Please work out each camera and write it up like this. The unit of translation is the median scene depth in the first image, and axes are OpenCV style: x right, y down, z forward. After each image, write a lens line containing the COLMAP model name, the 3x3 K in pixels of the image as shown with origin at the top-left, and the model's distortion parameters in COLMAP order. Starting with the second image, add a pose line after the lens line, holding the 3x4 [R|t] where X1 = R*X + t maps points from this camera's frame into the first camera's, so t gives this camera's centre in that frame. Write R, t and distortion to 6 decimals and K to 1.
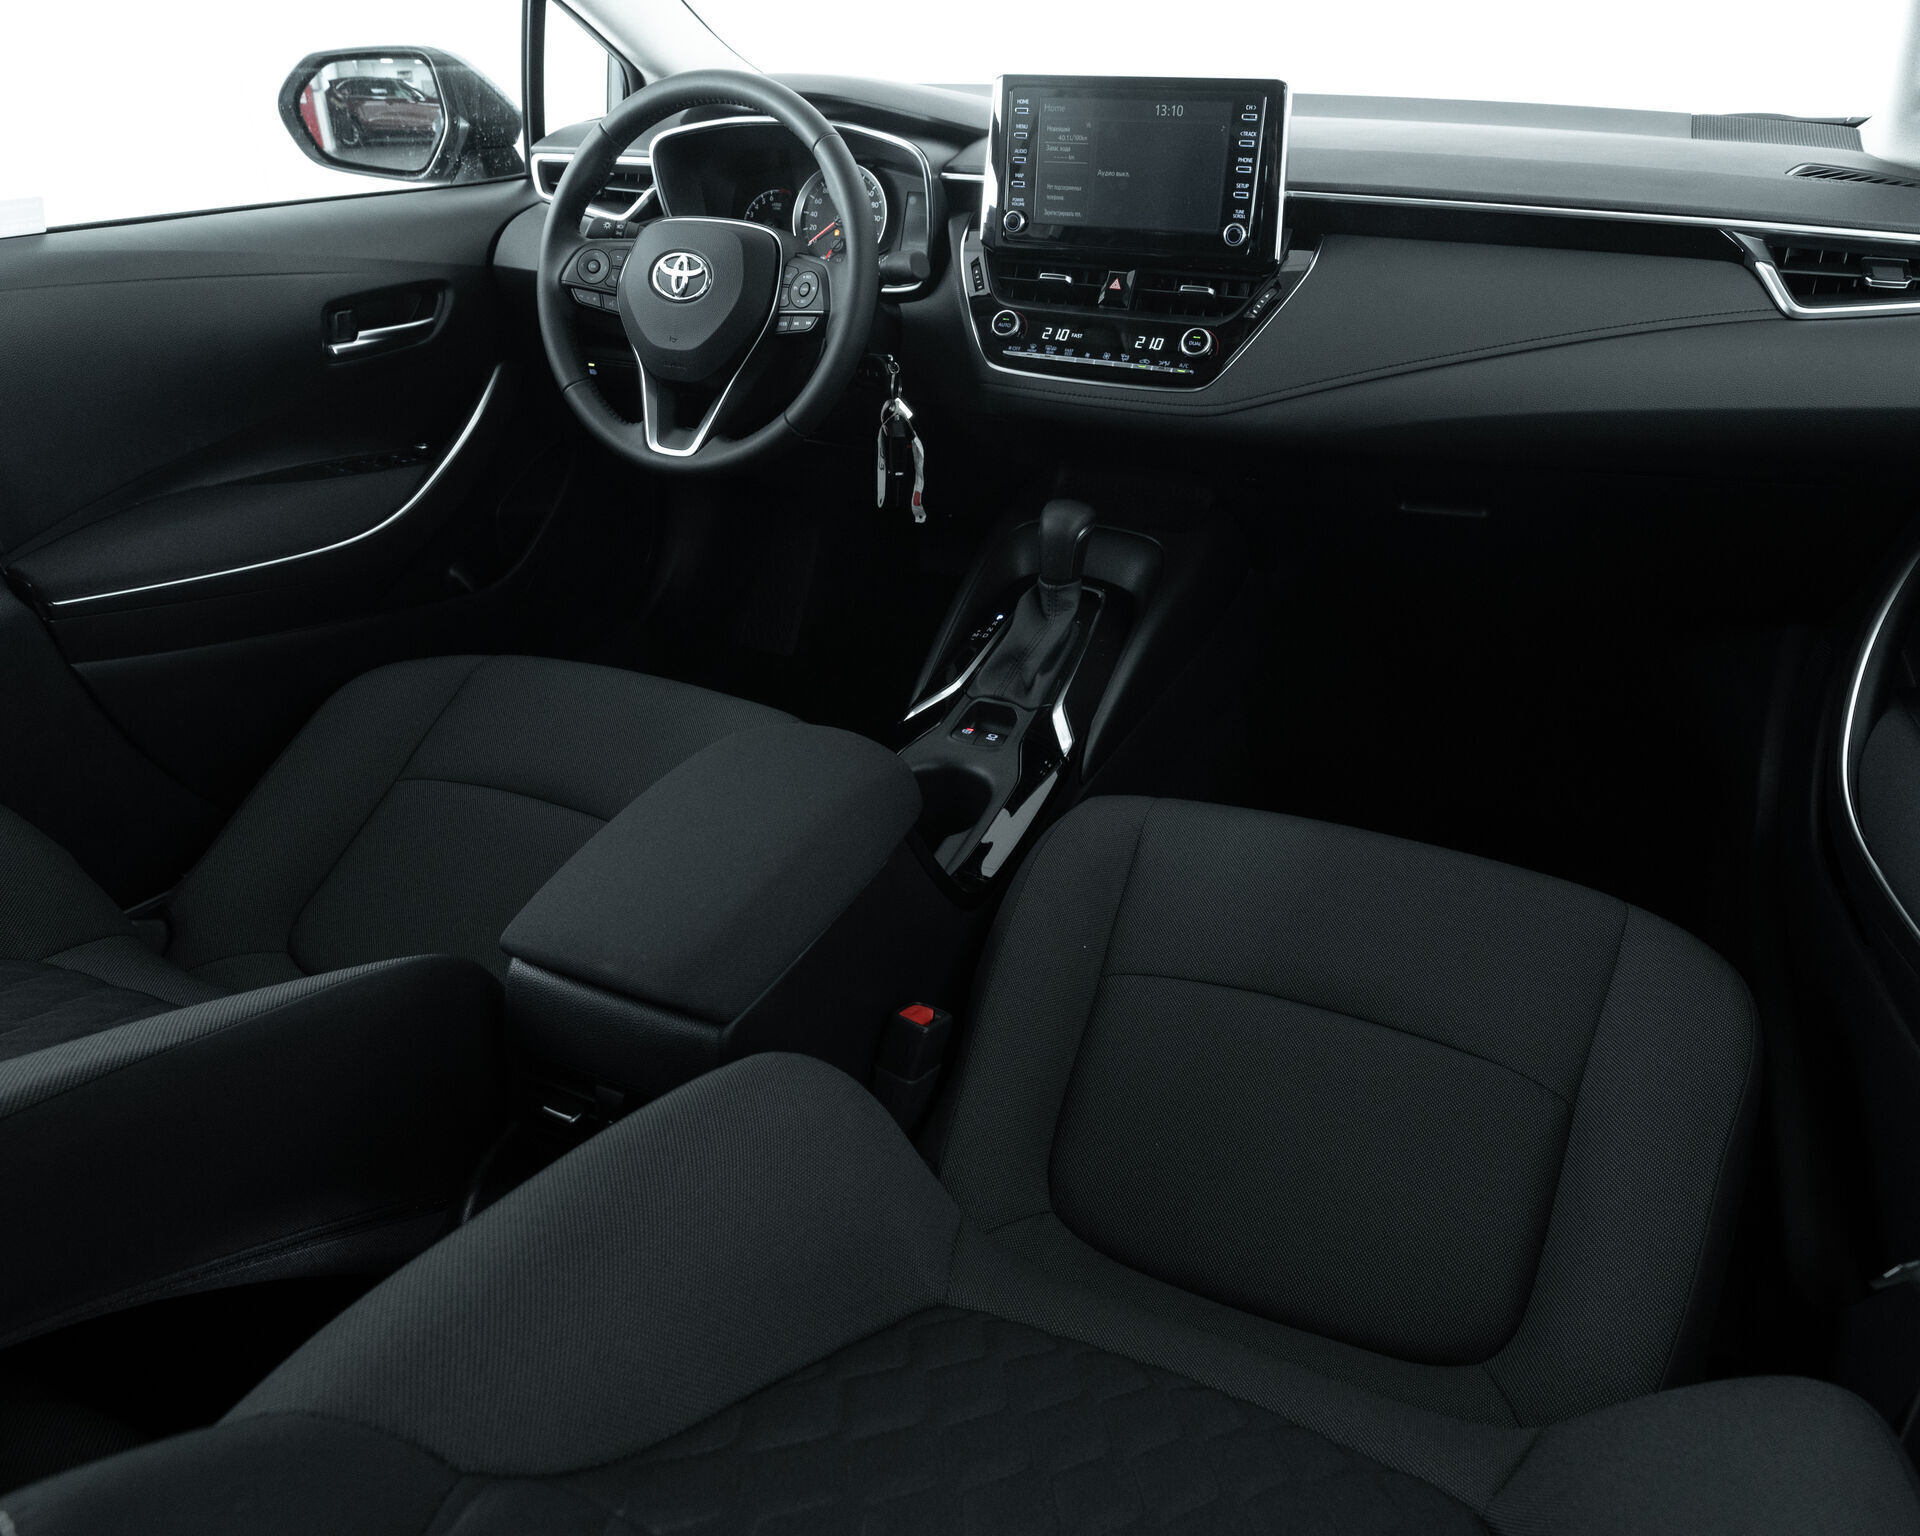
lens RADIAL K [[1353.1, 0, 961.6], [0, 1353.1, 761.7], [0, 0, 1]] dist [-0.019270, -0.003120]
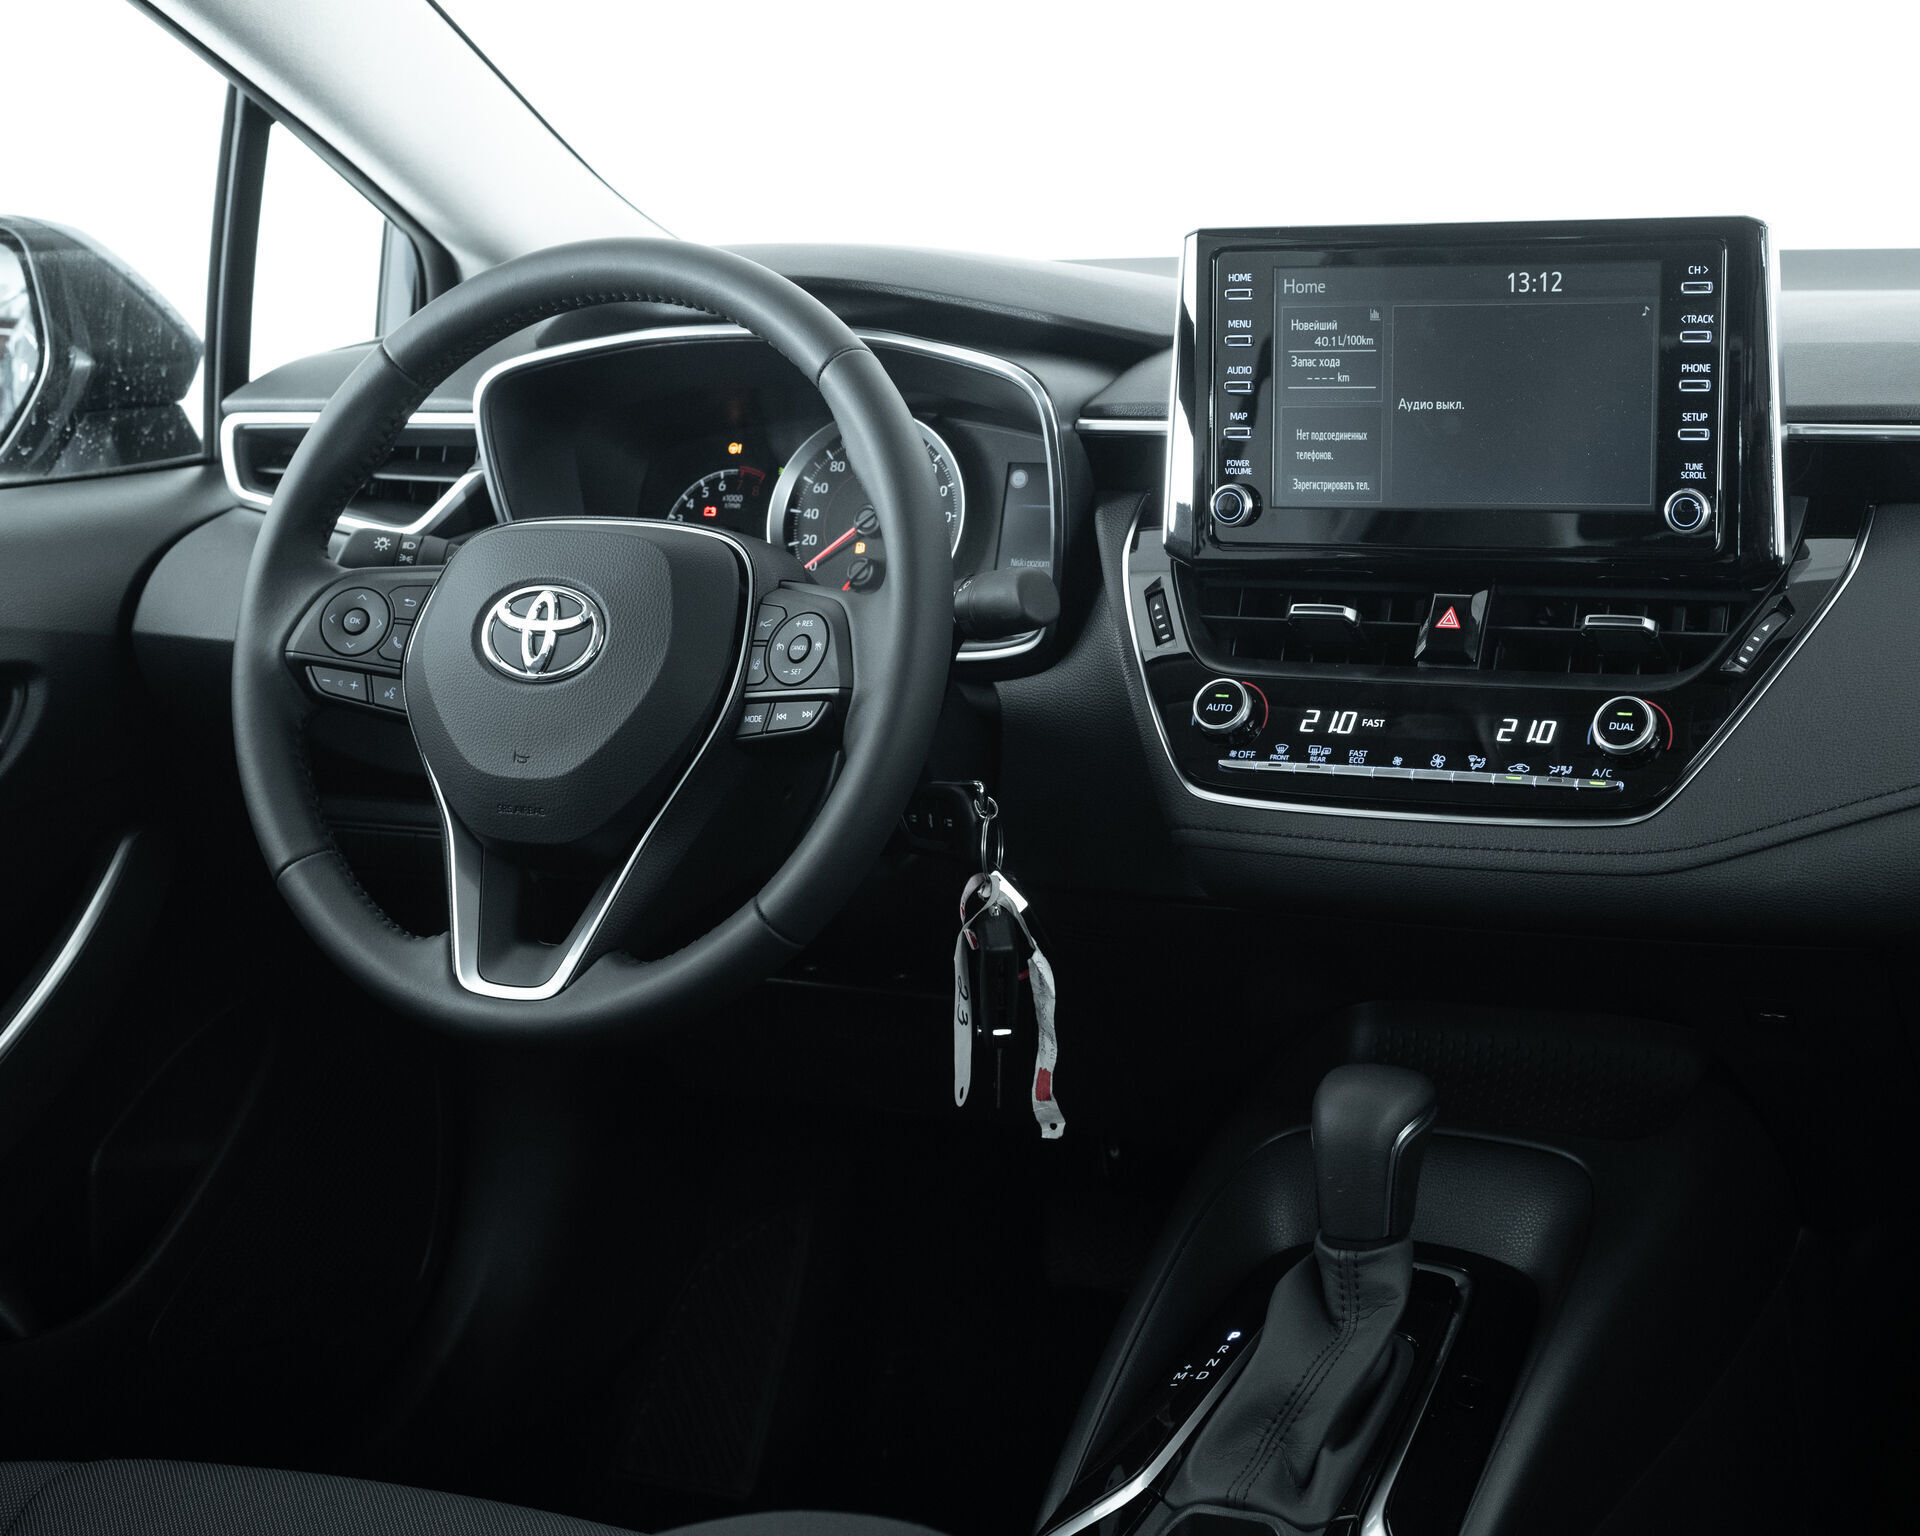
lens RADIAL K [[3436.5, 0, 1074.3], [0, 3436.5, 761.5], [0, 0, 1]] dist [0.018111, 0.000000]
pose [[0.999393, -0.030493, -0.016876, 0.000676], [0.023421, 0.946219, -0.322677, 0.082233], [0.025808, 0.322085, 0.946359, -0.136582]]
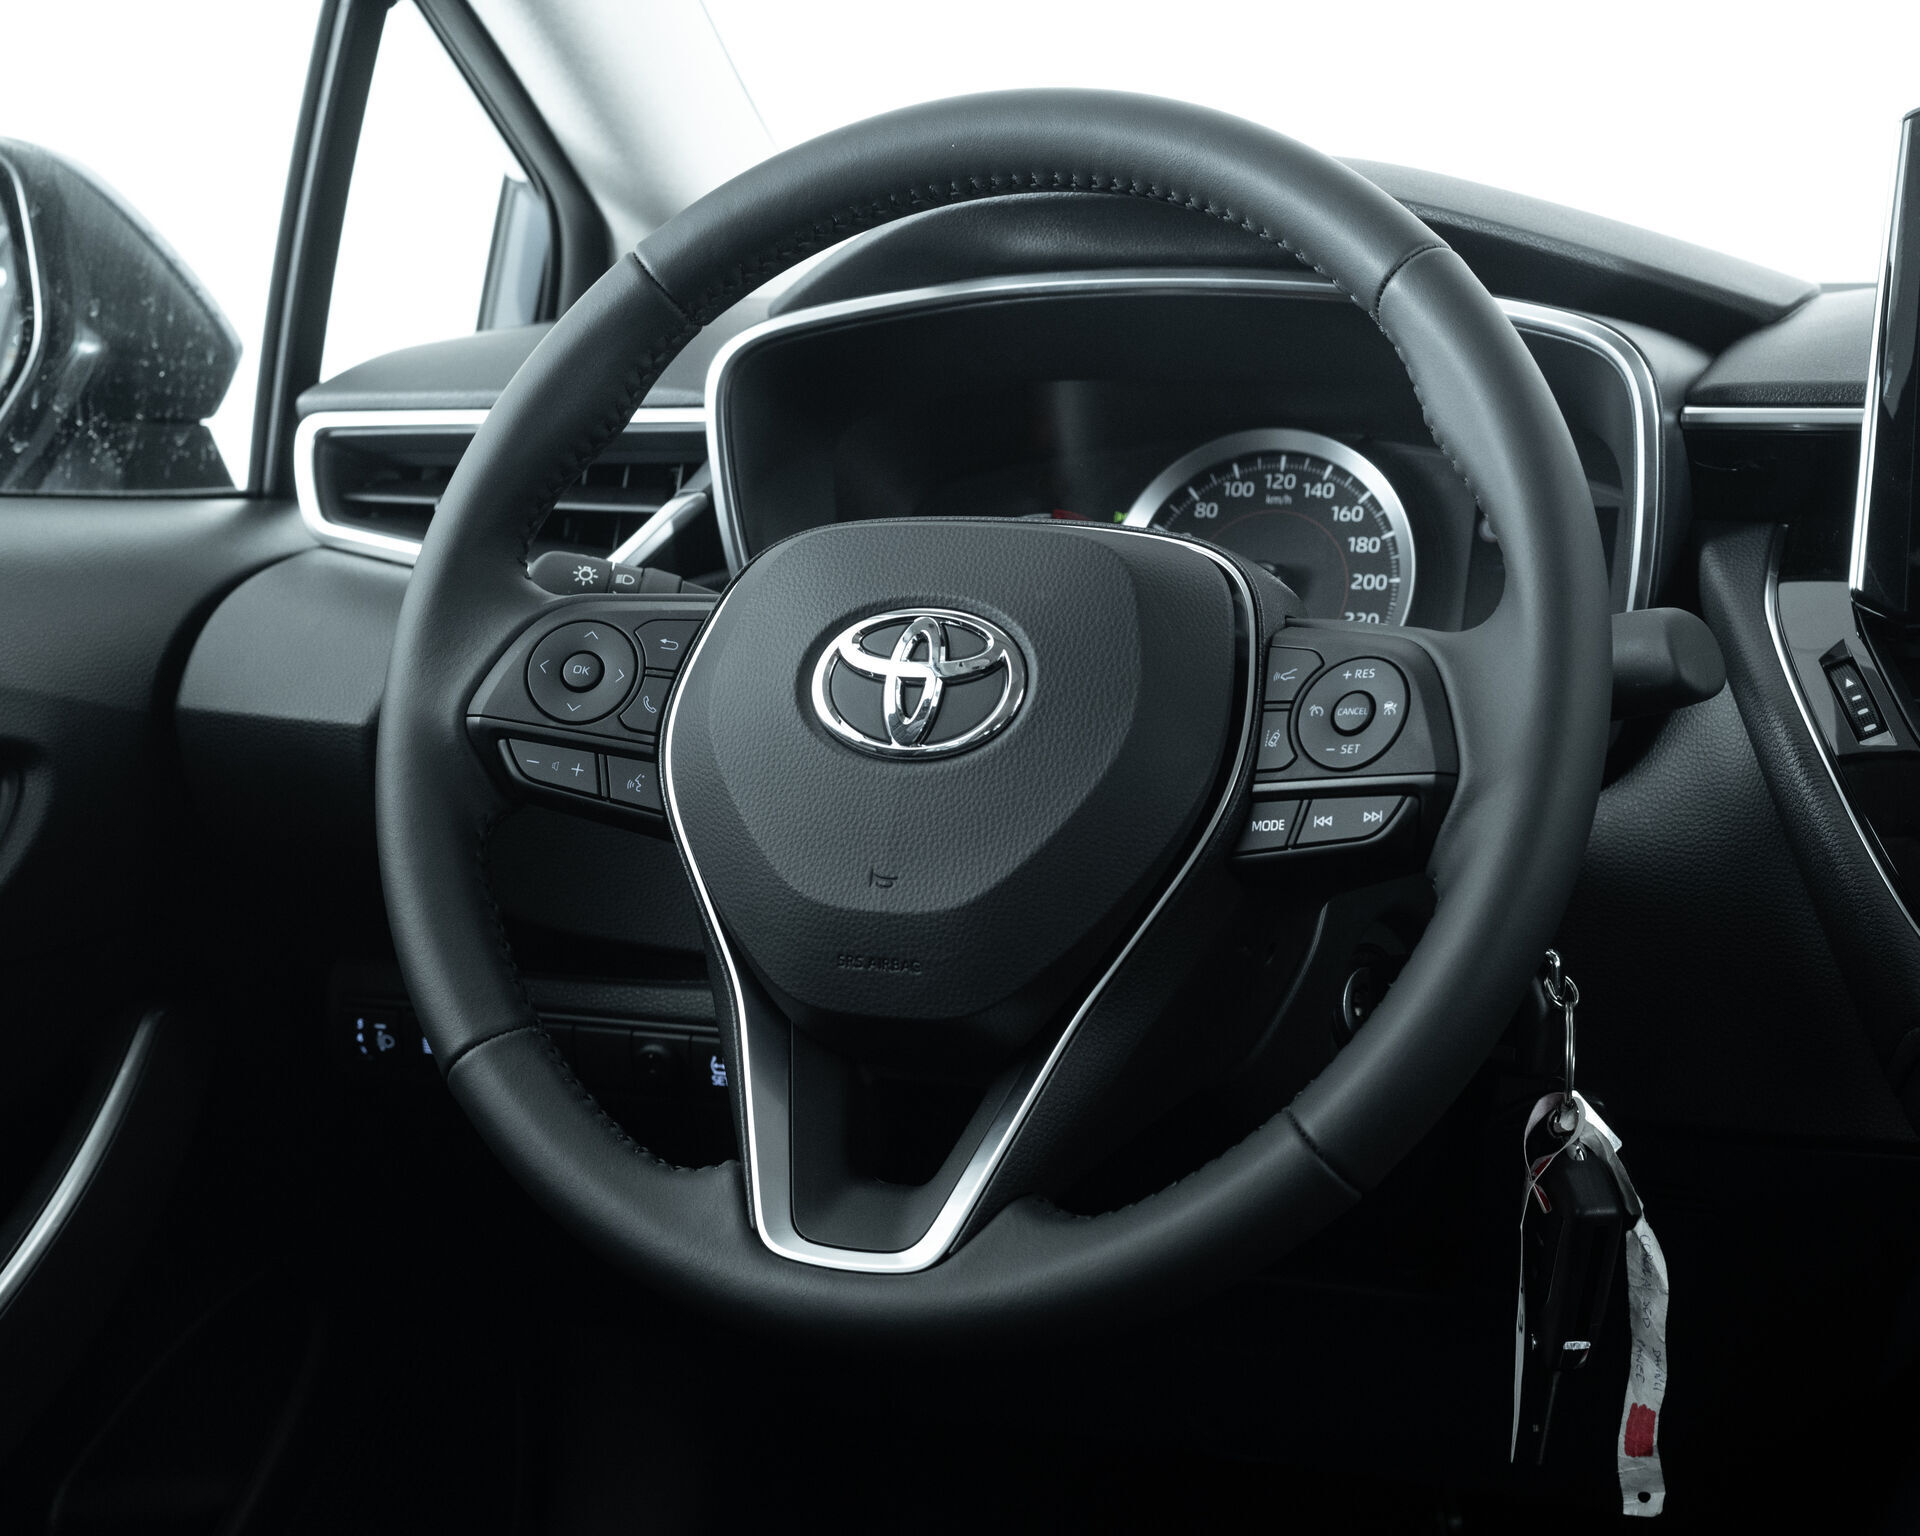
lens RADIAL K [[3436.5, 0, 978.3], [0, 3436.5, 761.0], [0, 0, 1]] dist [0.018111, 0.000000]
pose [[0.999439, 0.000522, 0.033475, -0.218421], [0.013057, 0.914630, -0.404082, -0.034008], [-0.030828, 0.404292, 0.914110, 0.305650]]
